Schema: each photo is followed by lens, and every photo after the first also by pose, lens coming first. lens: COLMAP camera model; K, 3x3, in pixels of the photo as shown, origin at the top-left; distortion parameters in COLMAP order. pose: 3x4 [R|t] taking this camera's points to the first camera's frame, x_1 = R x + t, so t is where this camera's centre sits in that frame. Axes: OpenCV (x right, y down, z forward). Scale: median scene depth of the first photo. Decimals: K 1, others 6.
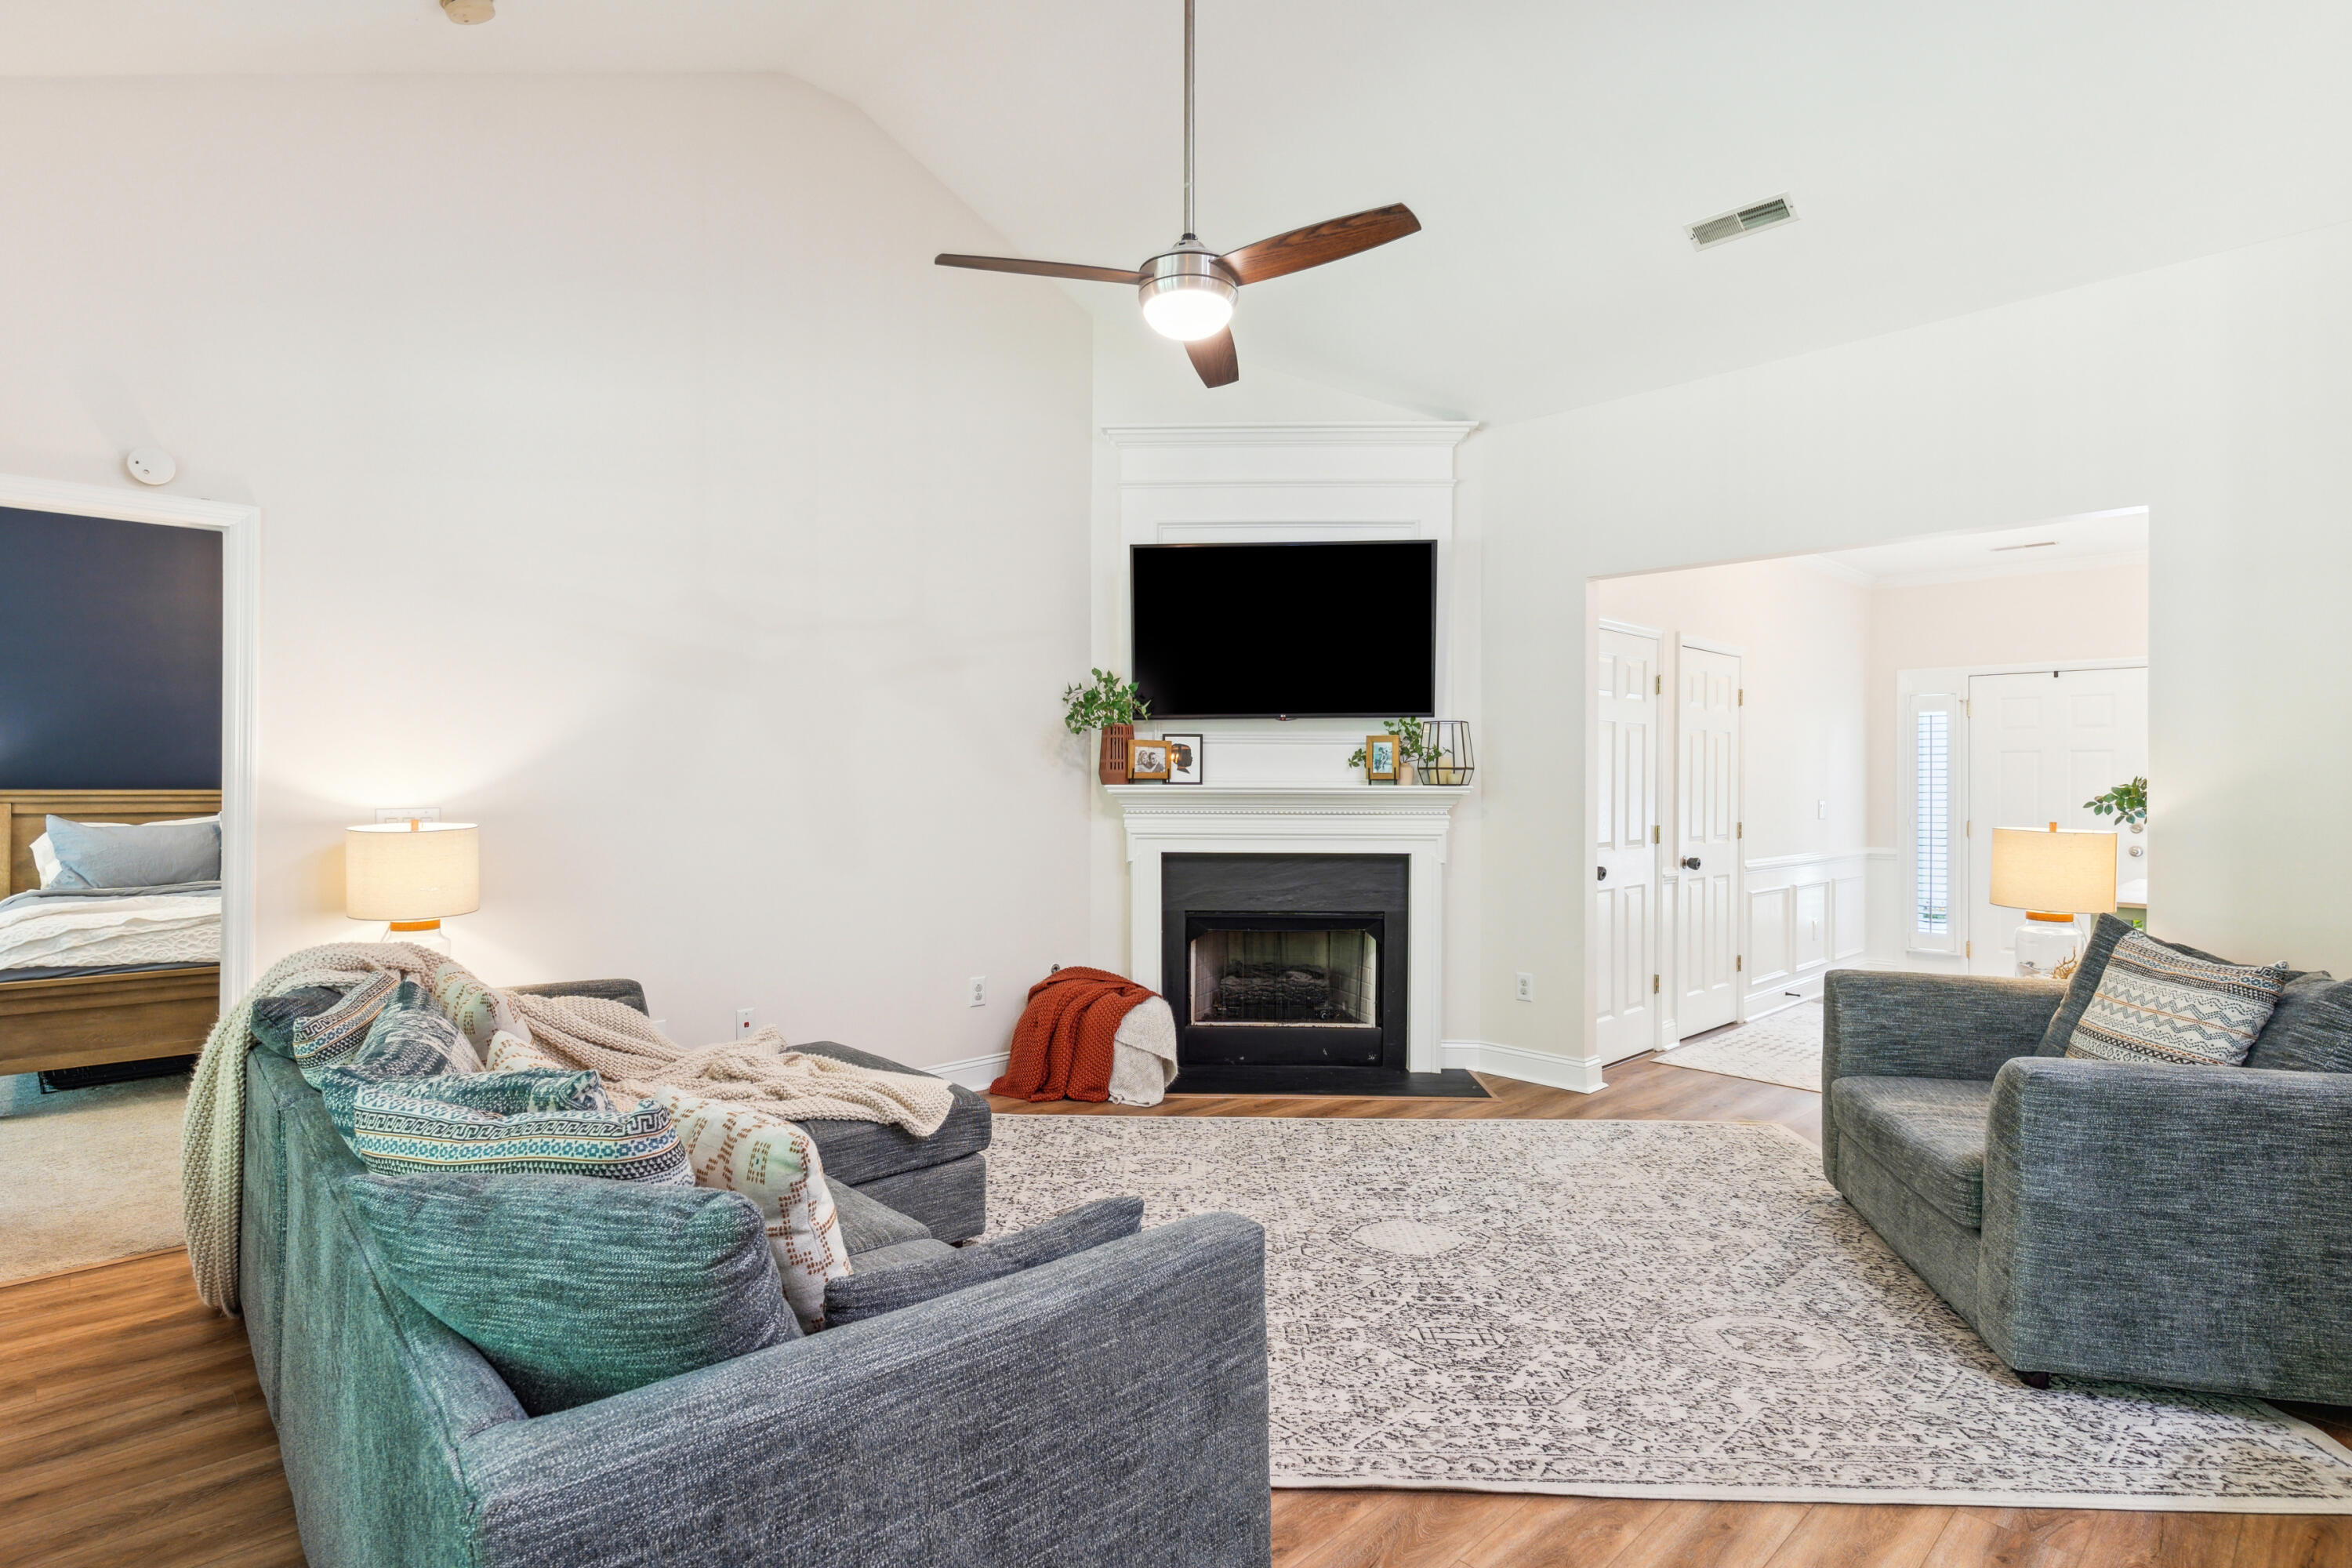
lens RADIAL K [[1170.6, 0, 1163.5], [0, 1170.6, 779.8], [0, 0, 1]] dist [0.004045, 0.001278]
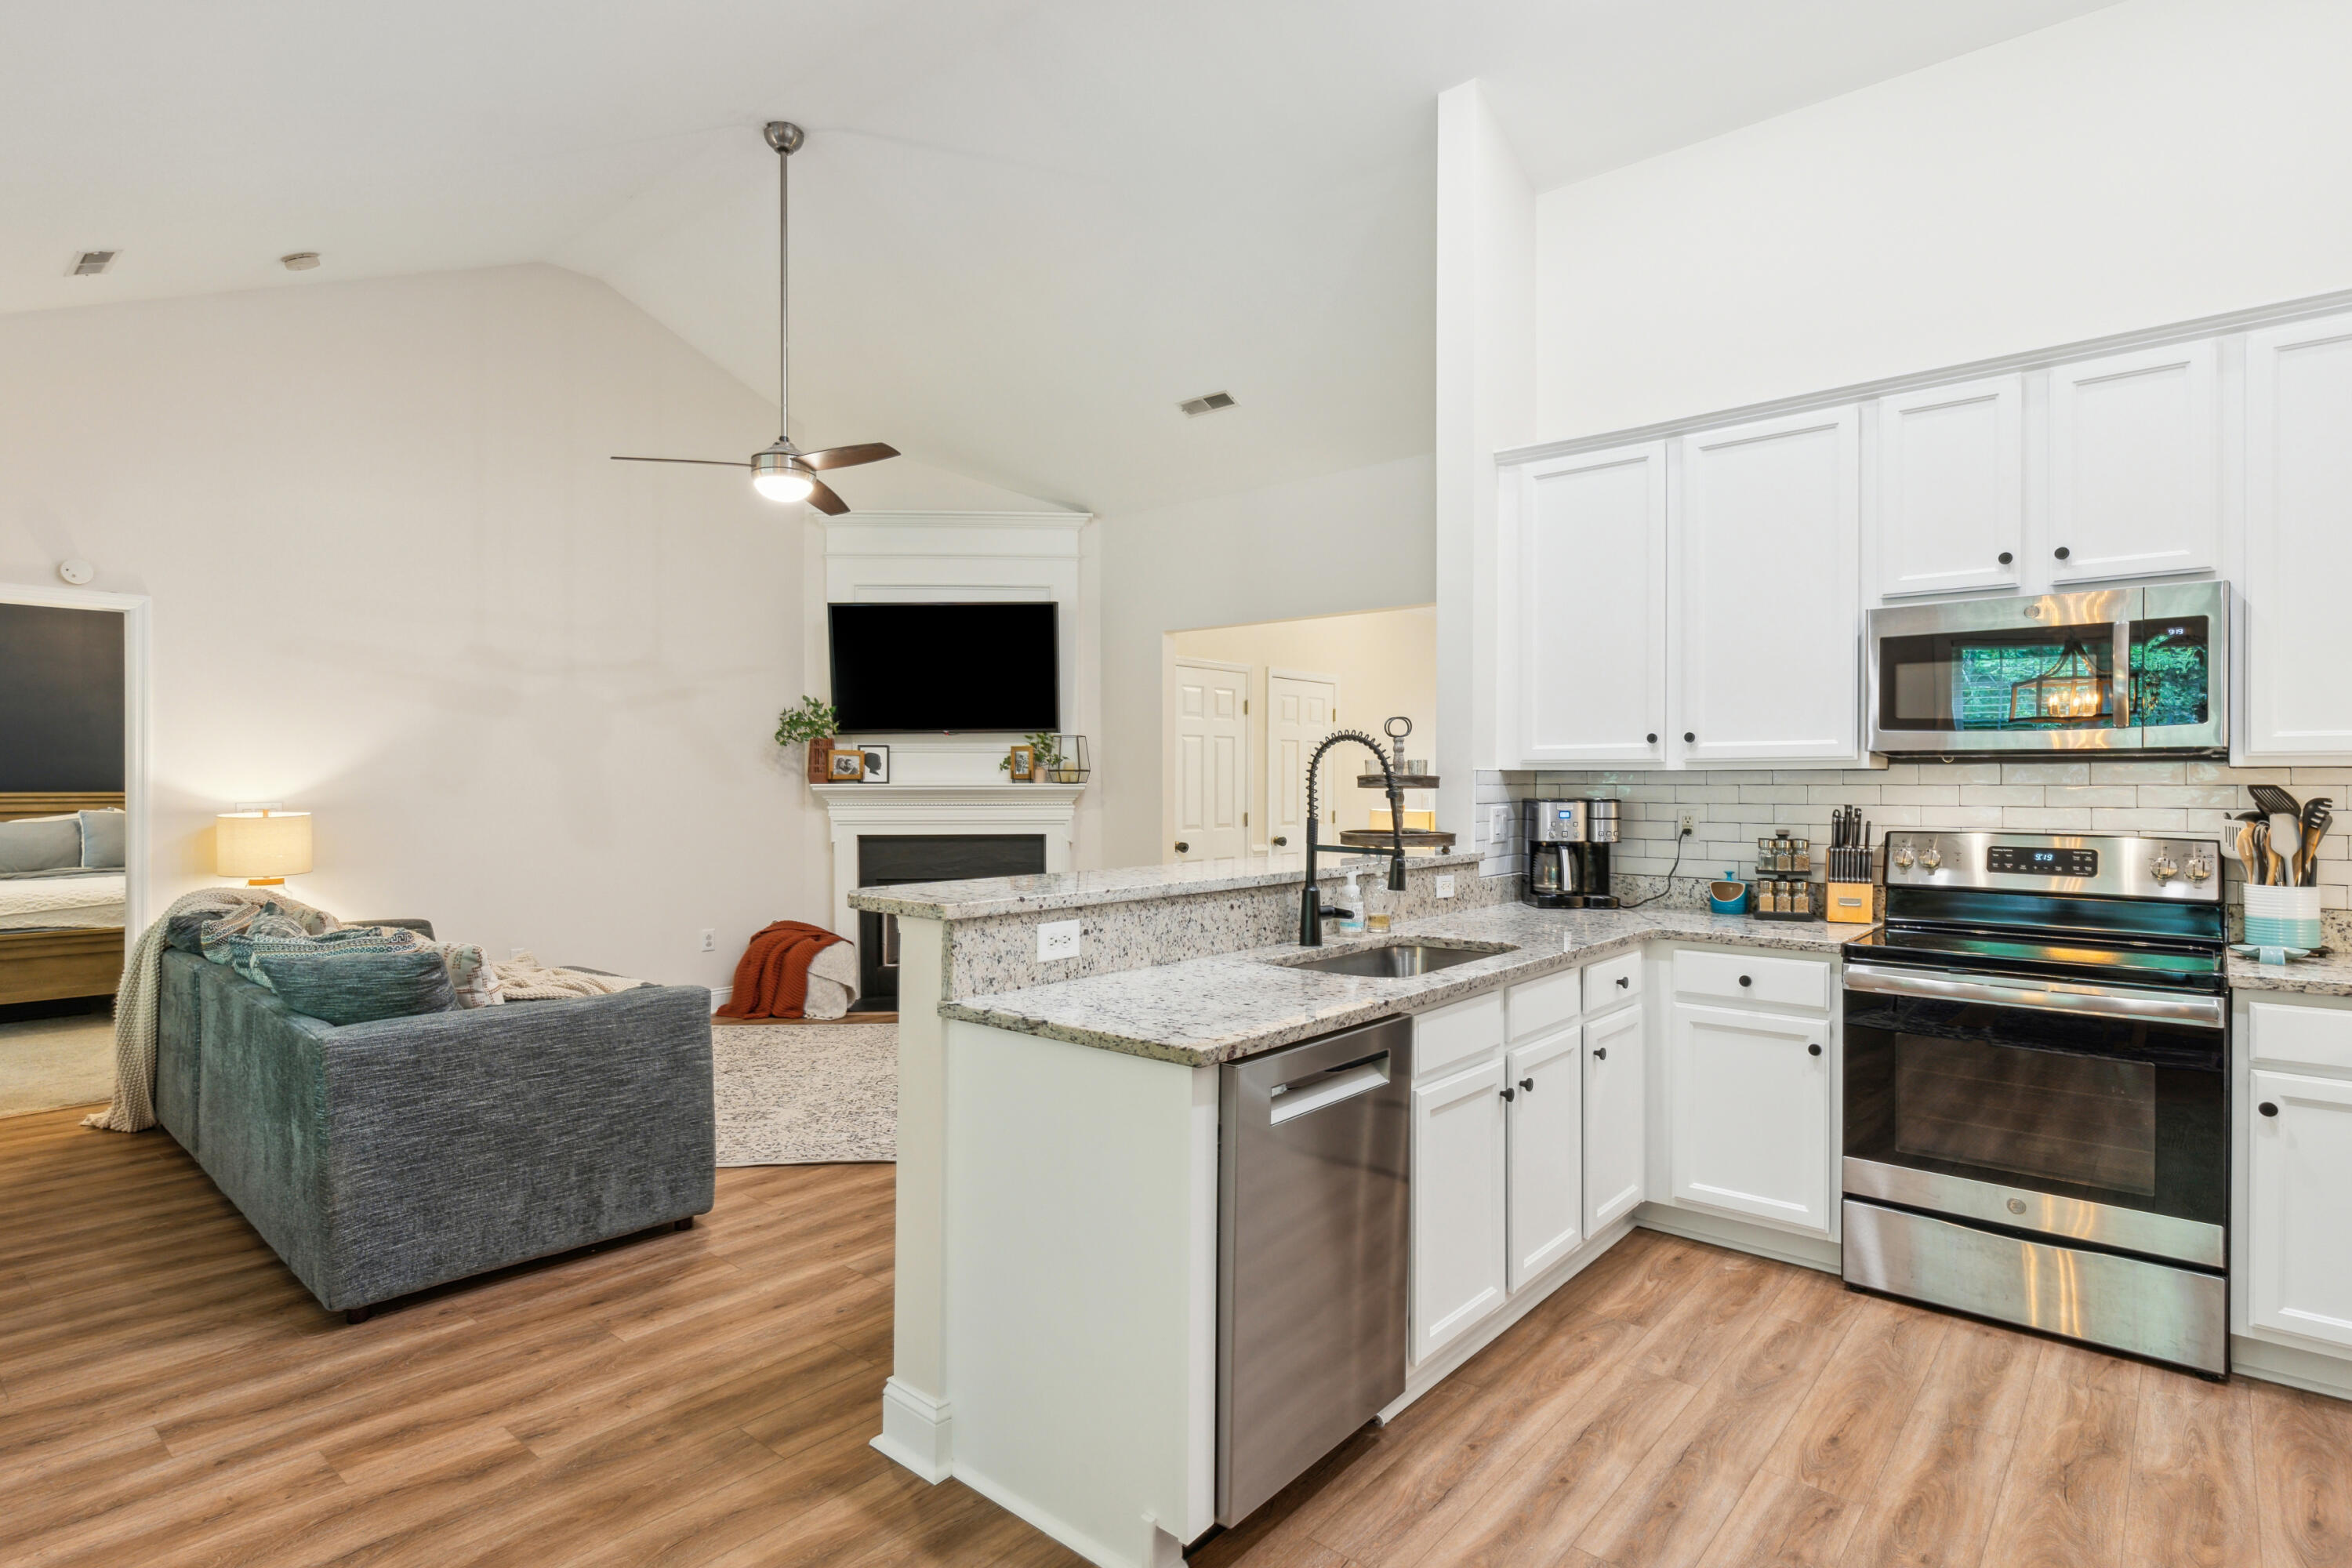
lens RADIAL K [[1198.3, 0, 1160.5], [0, 1198.3, 783.6], [0, 0, 1]] dist [-0.001077, 0.000740]
pose [[0.995495, -0.005015, 0.094682, 0.219290], [0.004707, 0.999983, 0.003475, 0.001061], [-0.094698, -0.003013, 0.995501, -0.391541]]
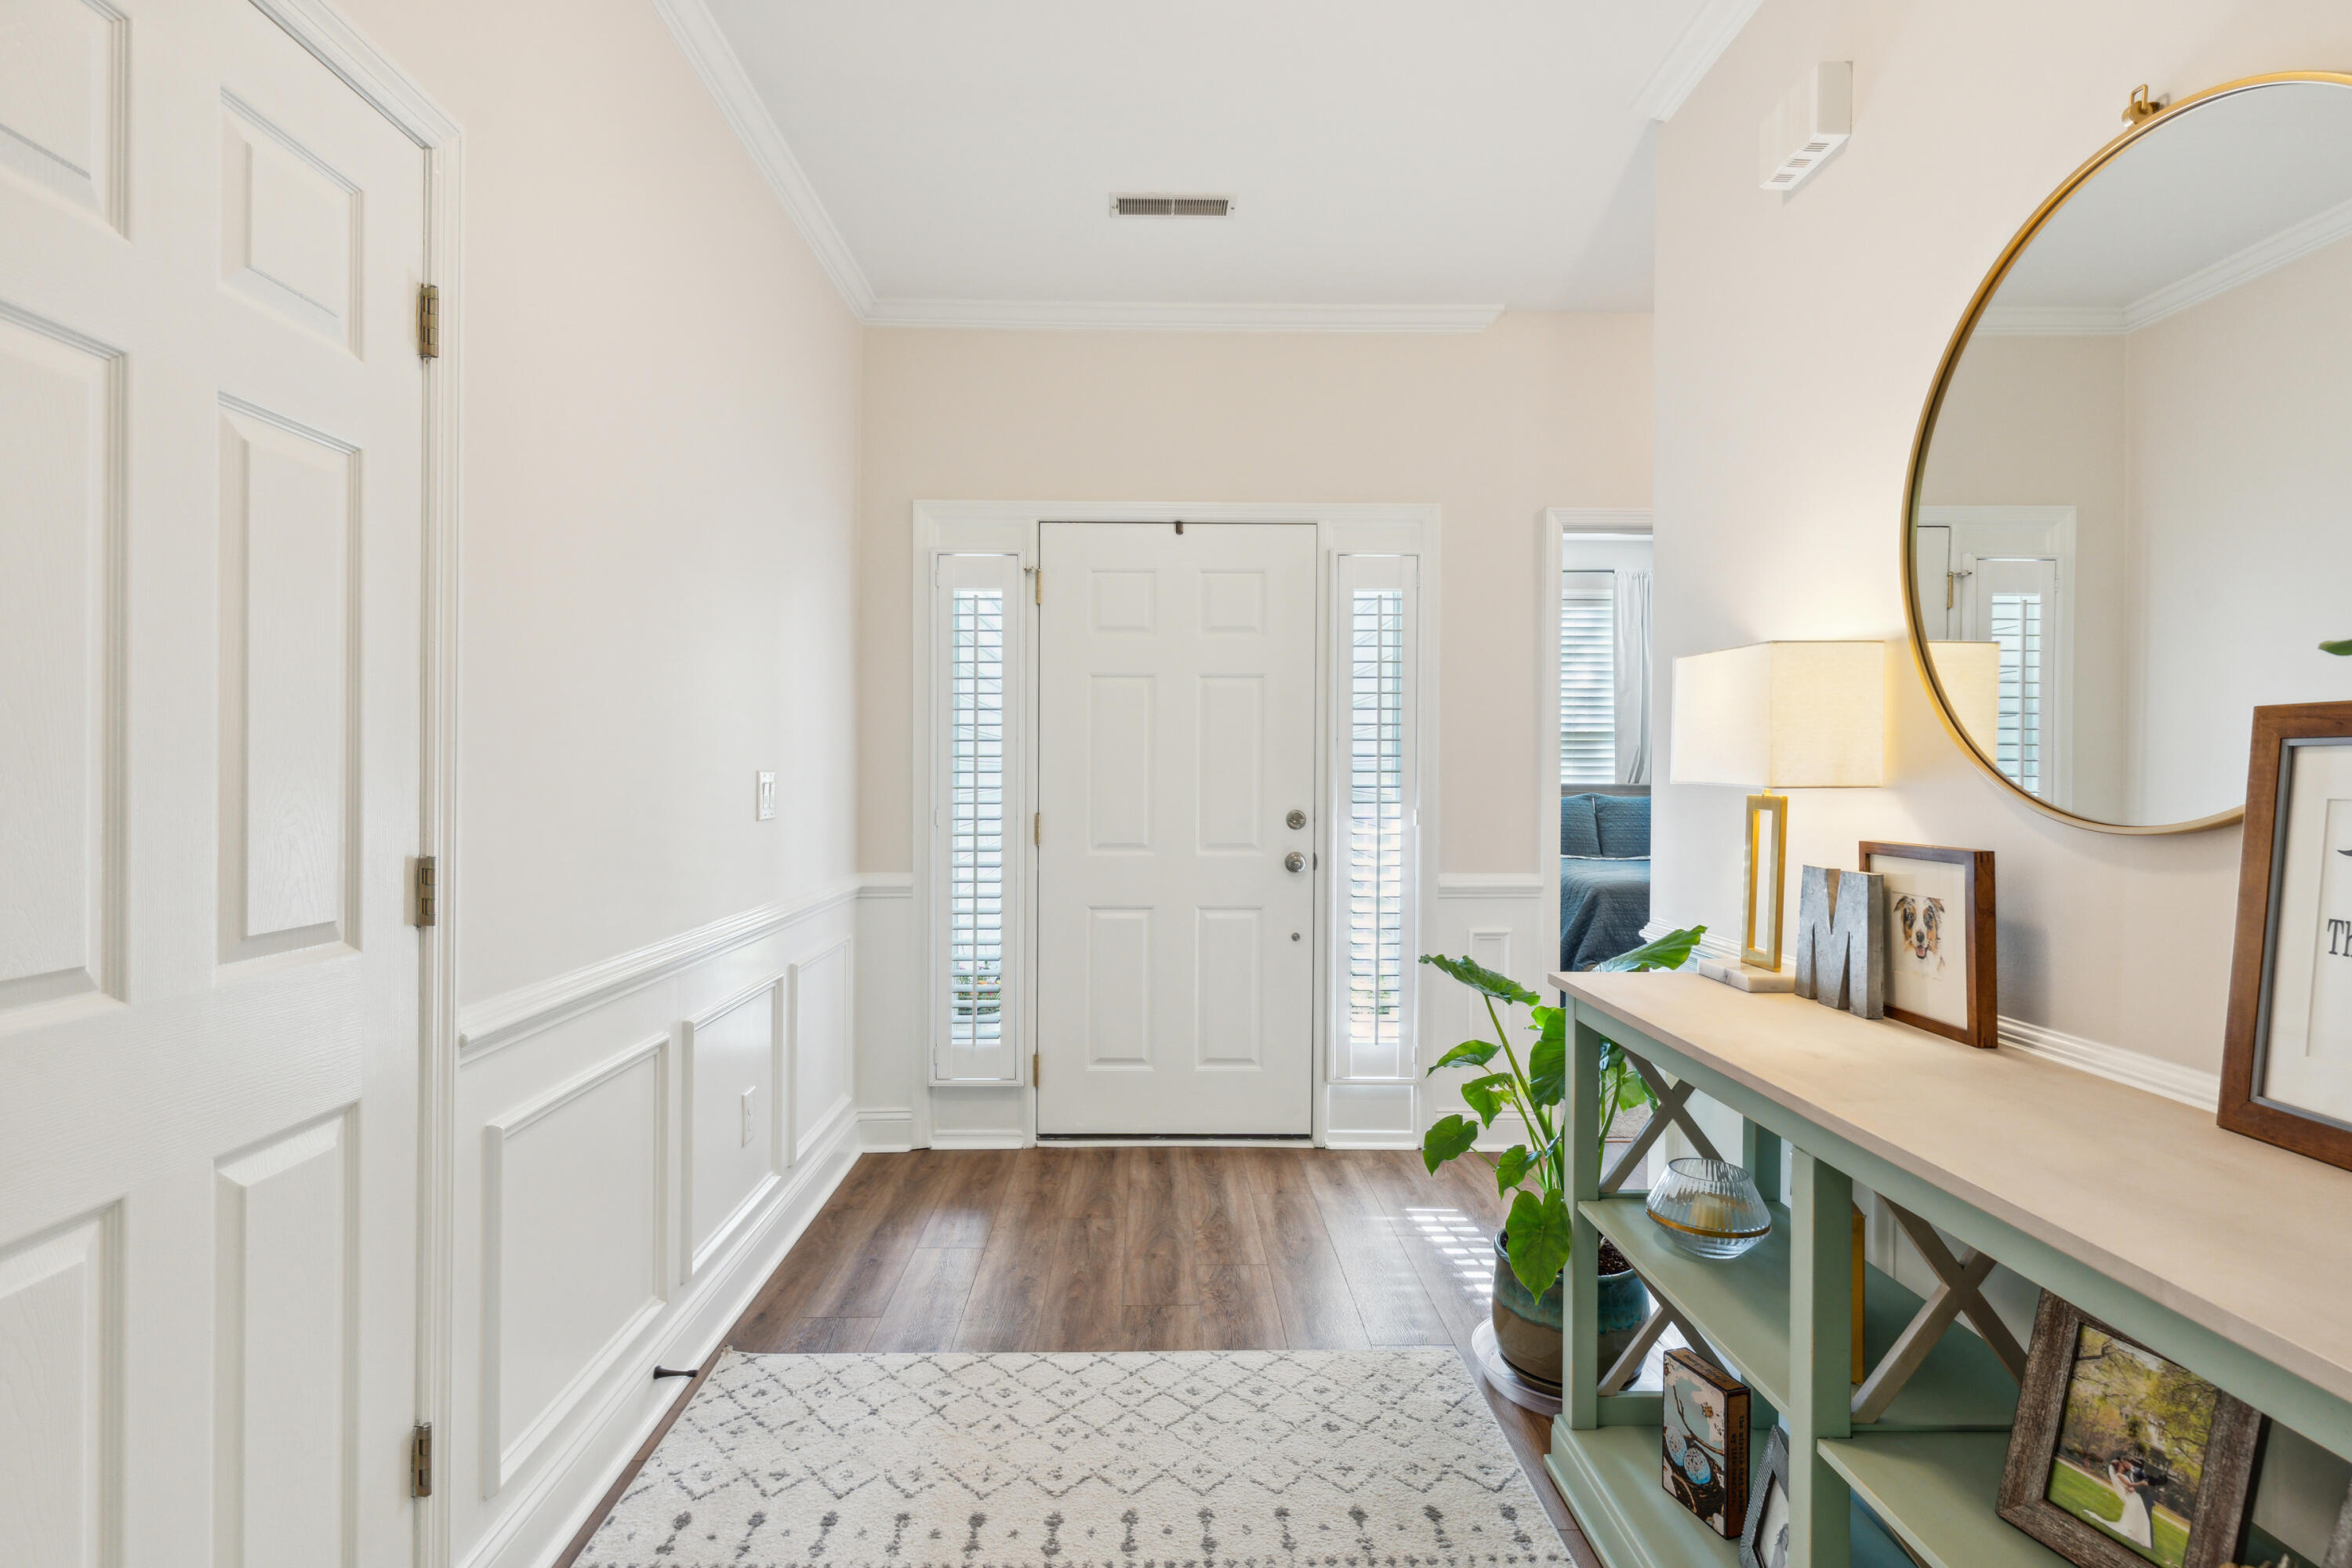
lens RADIAL K [[1170.6, 0, 1163.5], [0, 1170.6, 779.8], [0, 0, 1]] dist [0.004045, 0.001278]
pose [[0.679646, -0.006547, 0.733511, 0.531874], [-0.002510, 0.999934, 0.011251, 0.022667], [-0.733536, -0.009488, 0.679584, 0.926299]]
